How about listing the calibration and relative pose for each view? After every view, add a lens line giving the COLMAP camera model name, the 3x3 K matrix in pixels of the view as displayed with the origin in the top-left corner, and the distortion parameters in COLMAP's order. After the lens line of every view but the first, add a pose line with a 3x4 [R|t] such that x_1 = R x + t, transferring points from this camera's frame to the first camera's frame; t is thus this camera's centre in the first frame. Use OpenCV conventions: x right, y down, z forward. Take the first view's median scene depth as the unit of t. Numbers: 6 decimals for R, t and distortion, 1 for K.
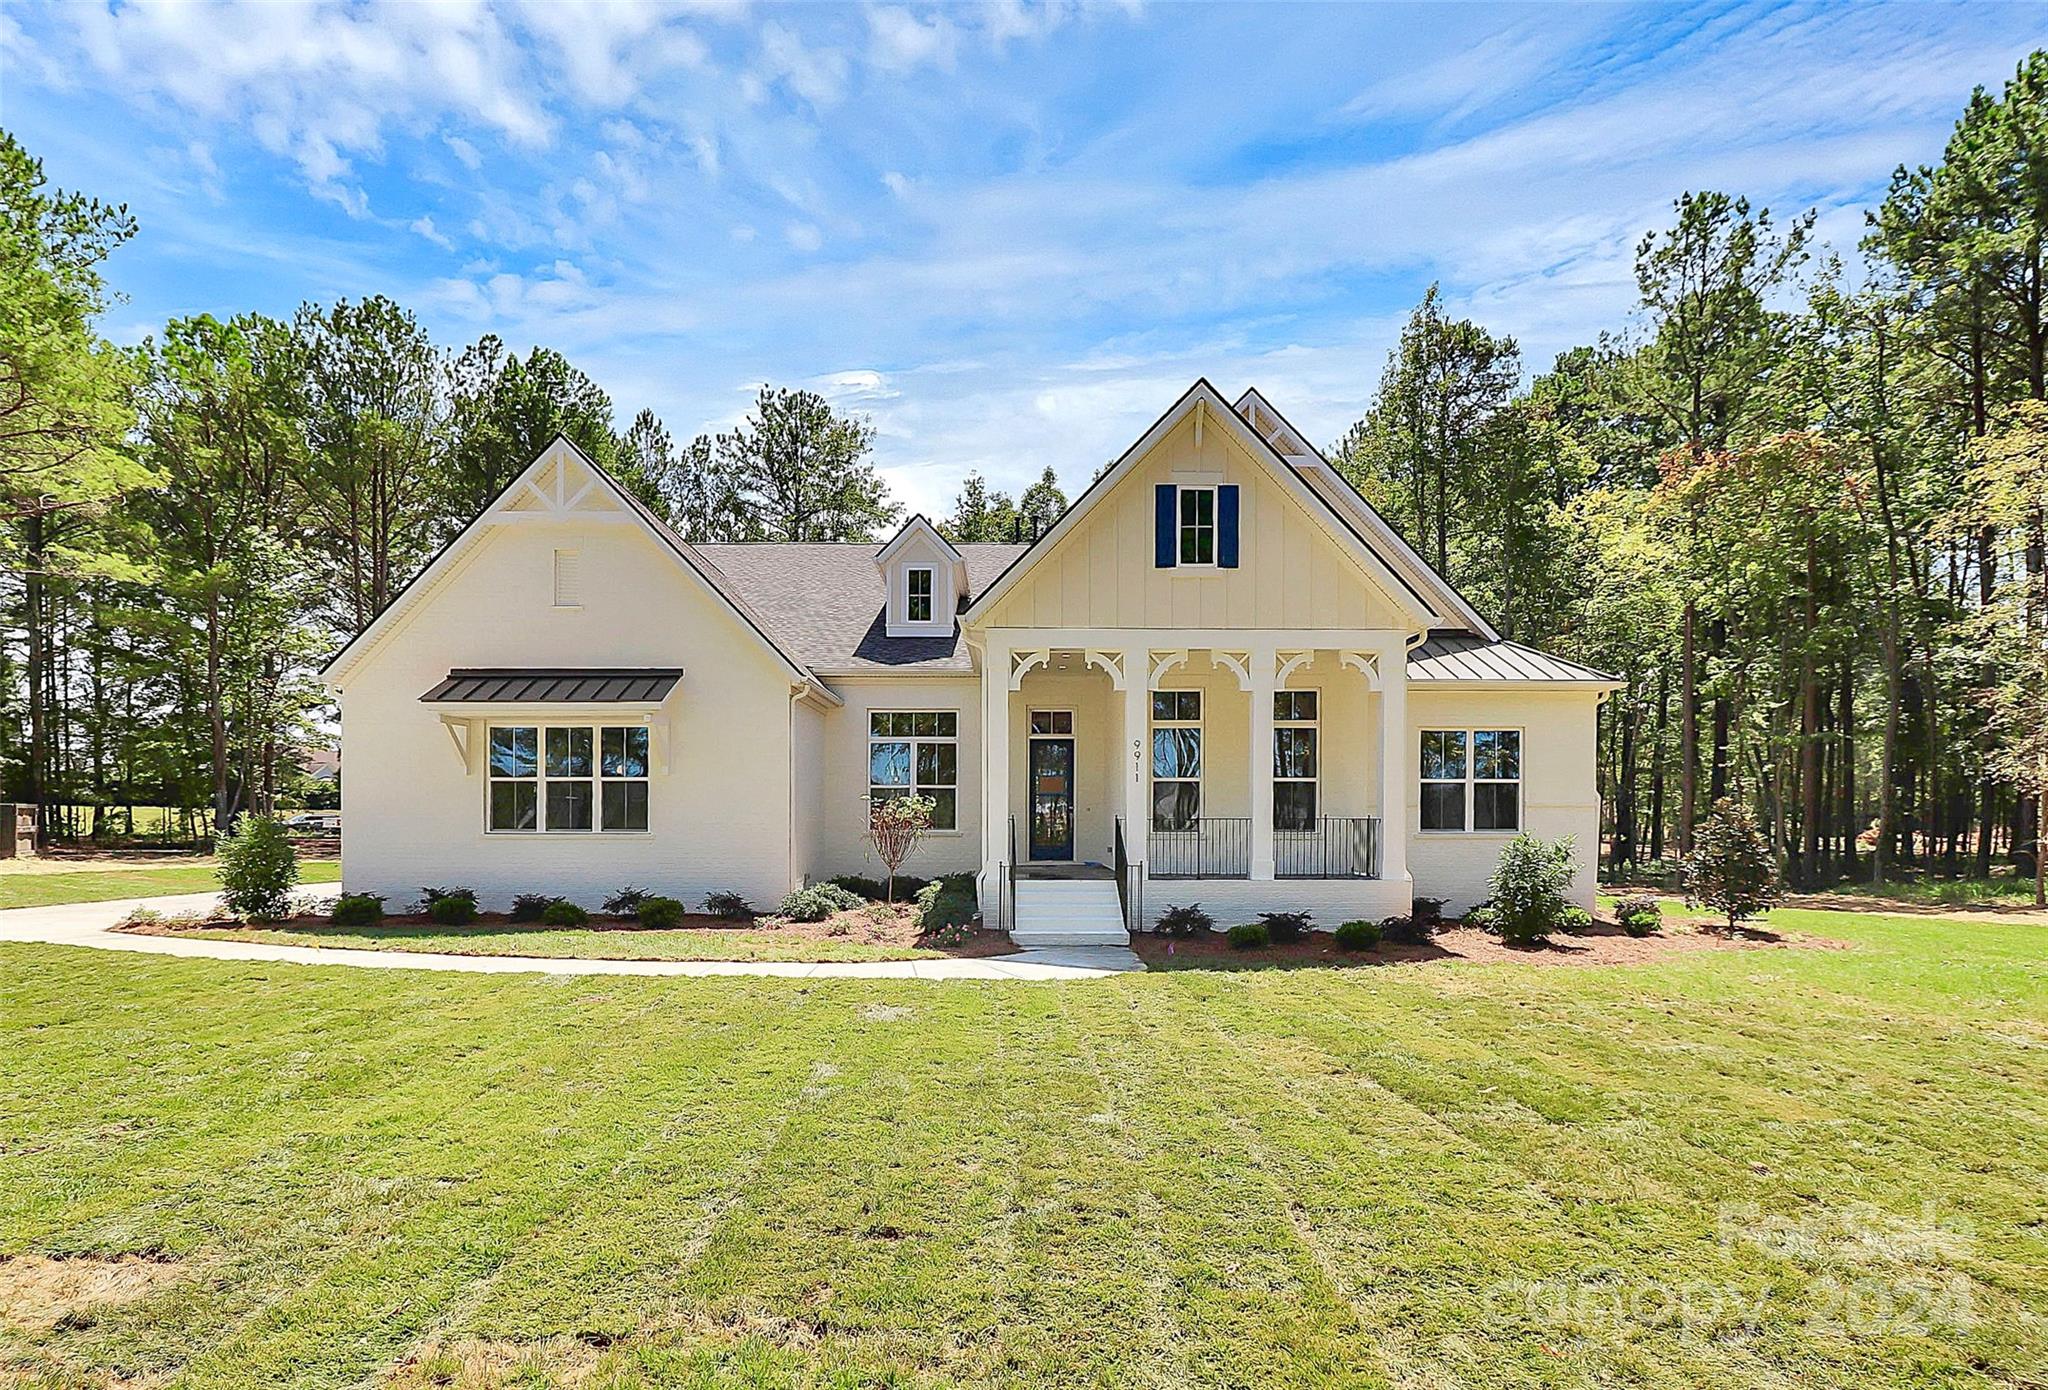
lens RADIAL K [[1052.4, 0, 1023.4], [0, 1052.4, 810.8], [0, 0, 1]] dist [0.001394, 0.000705]
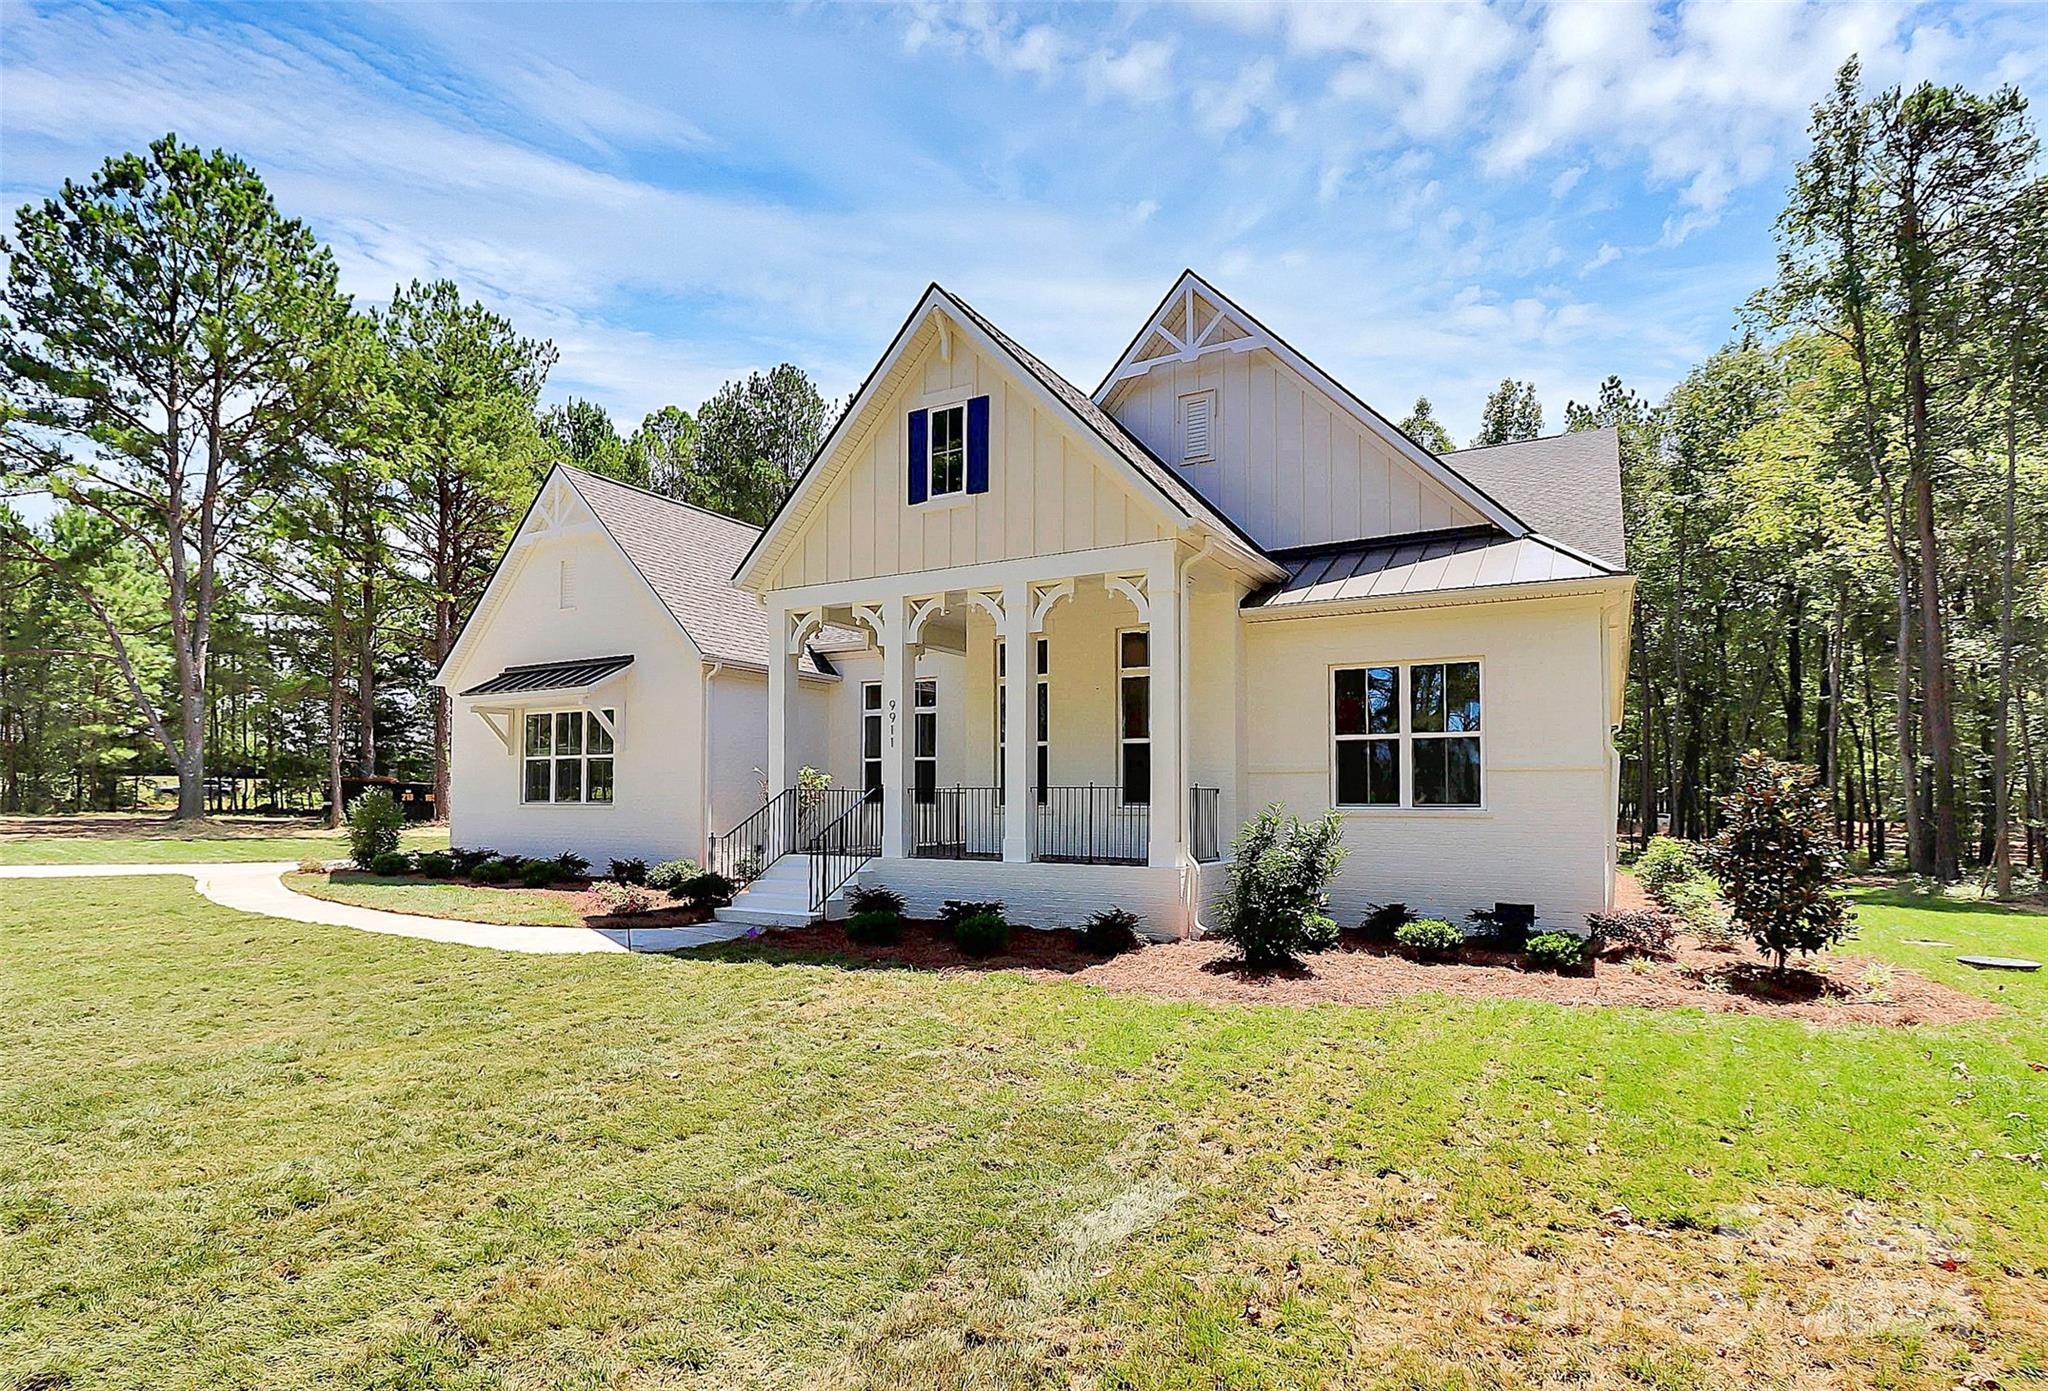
lens RADIAL K [[1052.4, 0, 1048.3], [0, 1052.4, 758.8], [0, 0, 1]] dist [0.001394, 0.000705]
pose [[0.867578, -0.018552, -0.496955, 0.607645], [0.003853, 0.999525, -0.030586, 0.009052], [0.497286, 0.024620, 0.867237, 0.270279]]
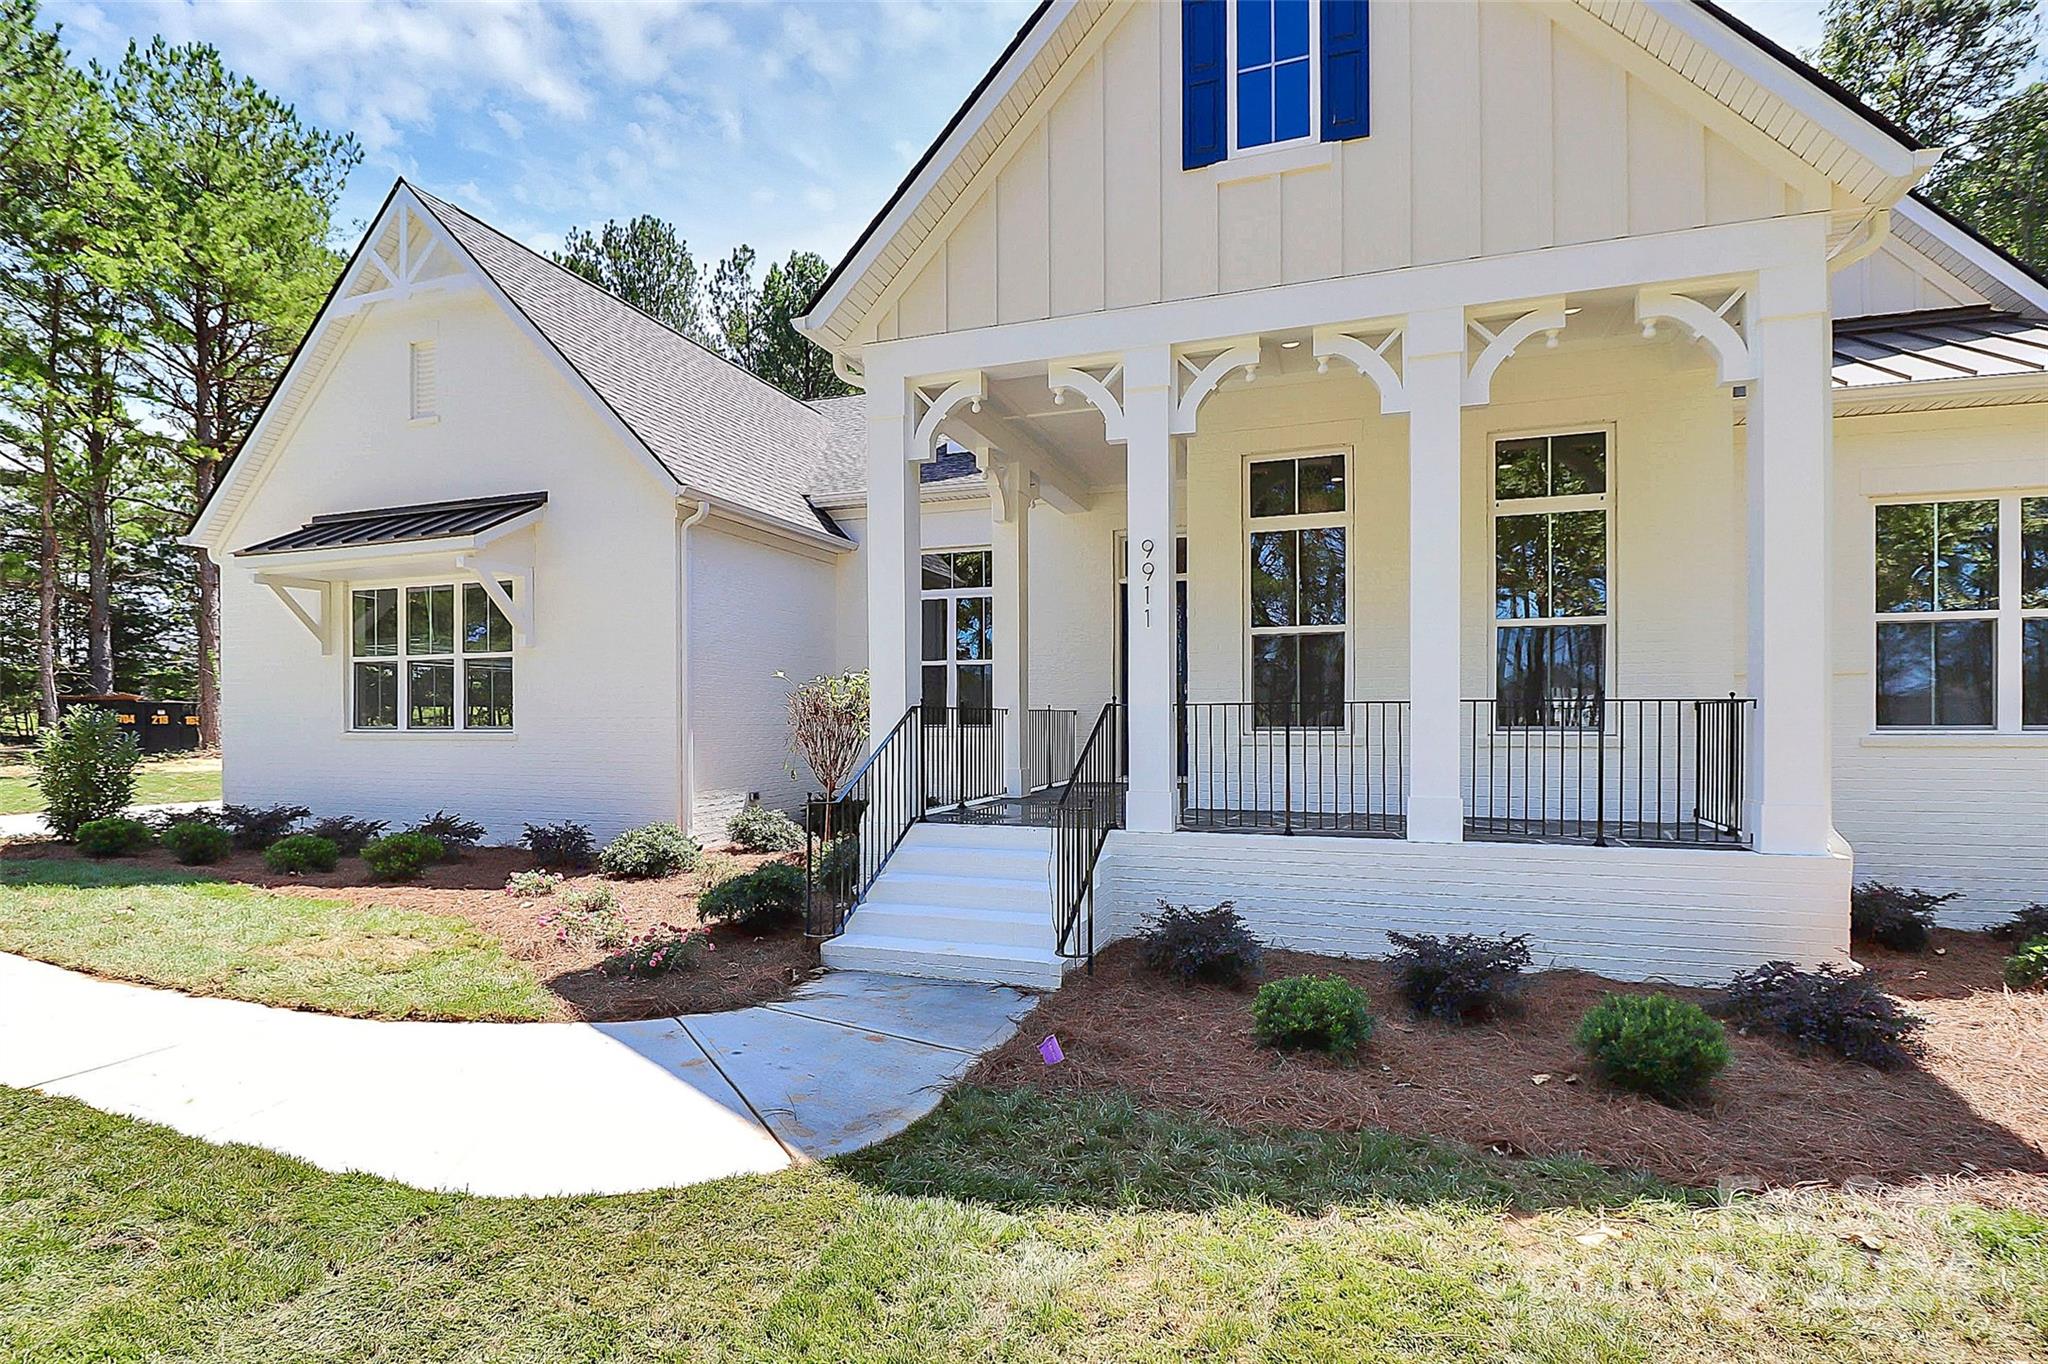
lens RADIAL K [[980.8, 0, 1030.3], [0, 980.8, 712.3], [0, 0, 1]] dist [0.001616, -0.007160]
pose [[0.941027, -0.005173, -0.338291, 0.190464], [0.006732, 0.999971, 0.003437, 0.008606], [0.338264, -0.005512, 0.941035, 0.515914]]
